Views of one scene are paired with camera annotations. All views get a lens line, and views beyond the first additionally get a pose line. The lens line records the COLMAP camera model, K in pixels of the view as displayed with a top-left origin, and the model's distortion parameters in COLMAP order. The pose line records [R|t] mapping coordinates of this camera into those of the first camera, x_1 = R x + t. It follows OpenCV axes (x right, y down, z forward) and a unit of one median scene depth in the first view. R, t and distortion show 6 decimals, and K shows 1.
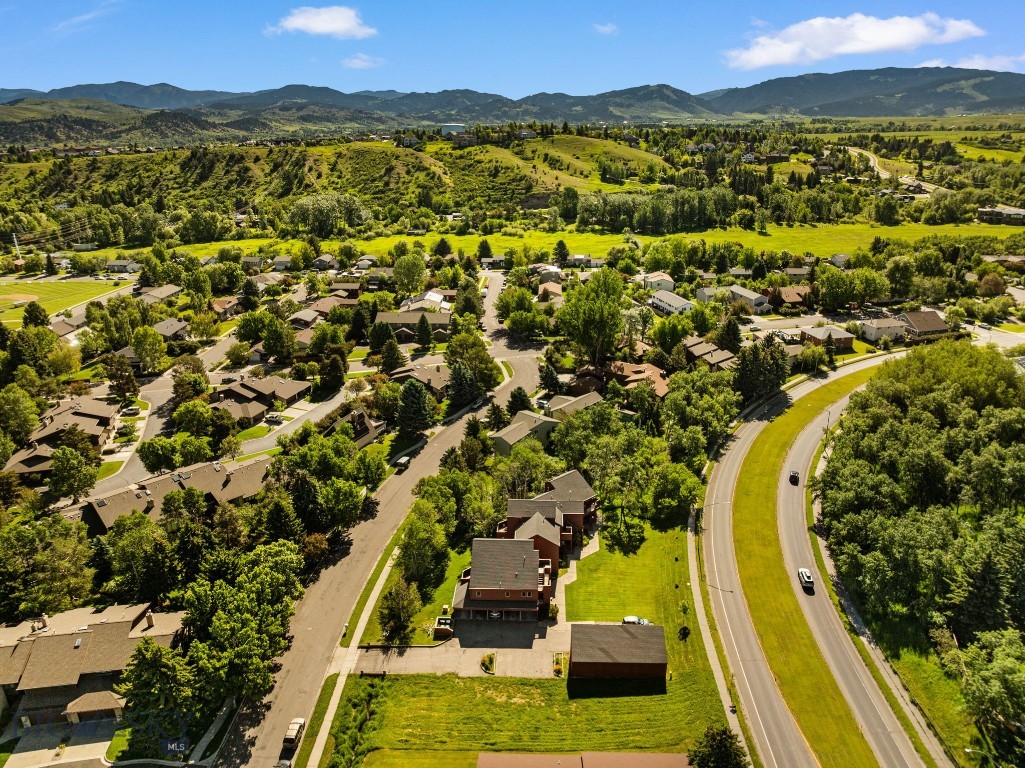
lens RADIAL K [[721.3, 0, 514.3], [0, 721.3, 384.3], [0, 0, 1]] dist [-0.050842, 0.020303]
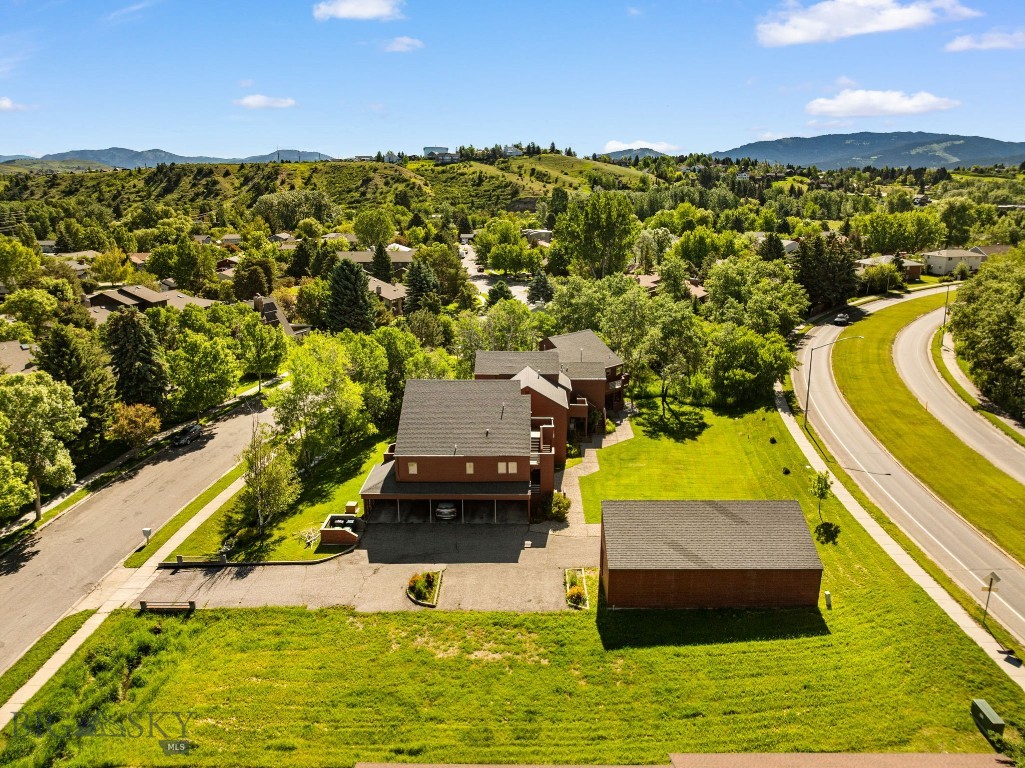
lens RADIAL K [[721.3, 0, 514.6], [0, 721.3, 389.0], [0, 0, 1]] dist [-0.050842, 0.020303]
pose [[0.999838, -0.006705, 0.016678, 0.008072], [0.007947, 0.997106, -0.075606, 0.157767], [-0.016123, 0.075726, 0.996998, 0.280454]]
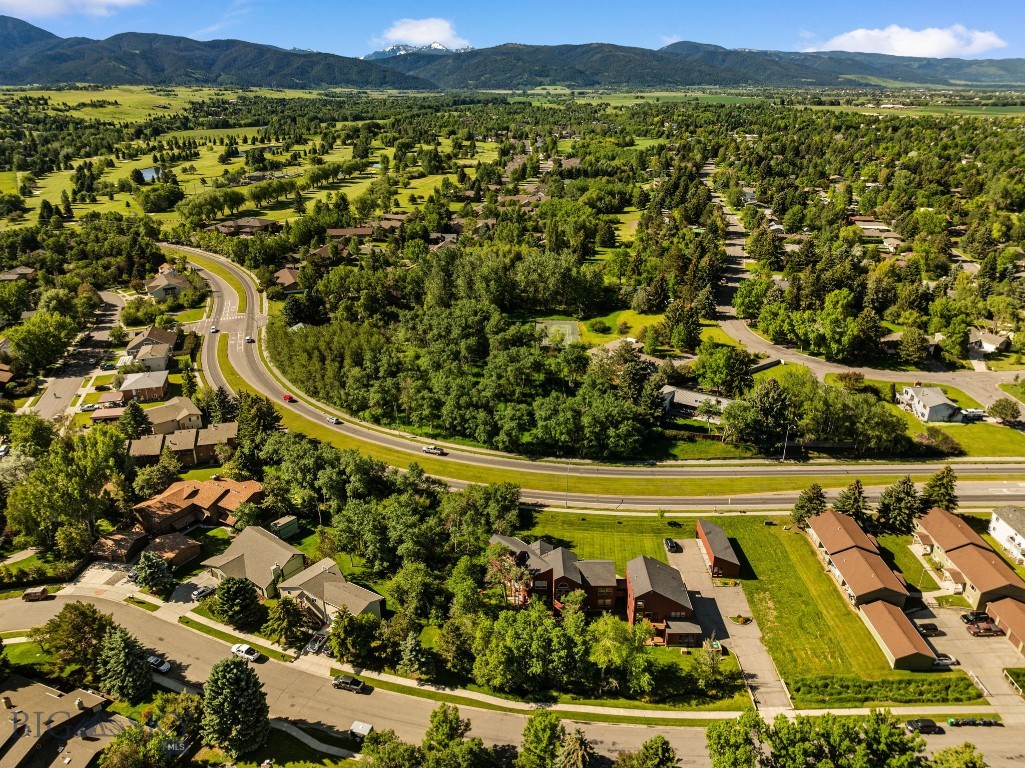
lens RADIAL K [[721.3, 0, 509.0], [0, 721.3, 380.9], [0, 0, 1]] dist [-0.050842, 0.020303]
pose [[-0.031053, -0.373915, 0.926943, -0.537737], [0.357695, 0.861814, 0.359626, -0.294306], [-0.933322, 0.342730, 0.106985, 0.584824]]
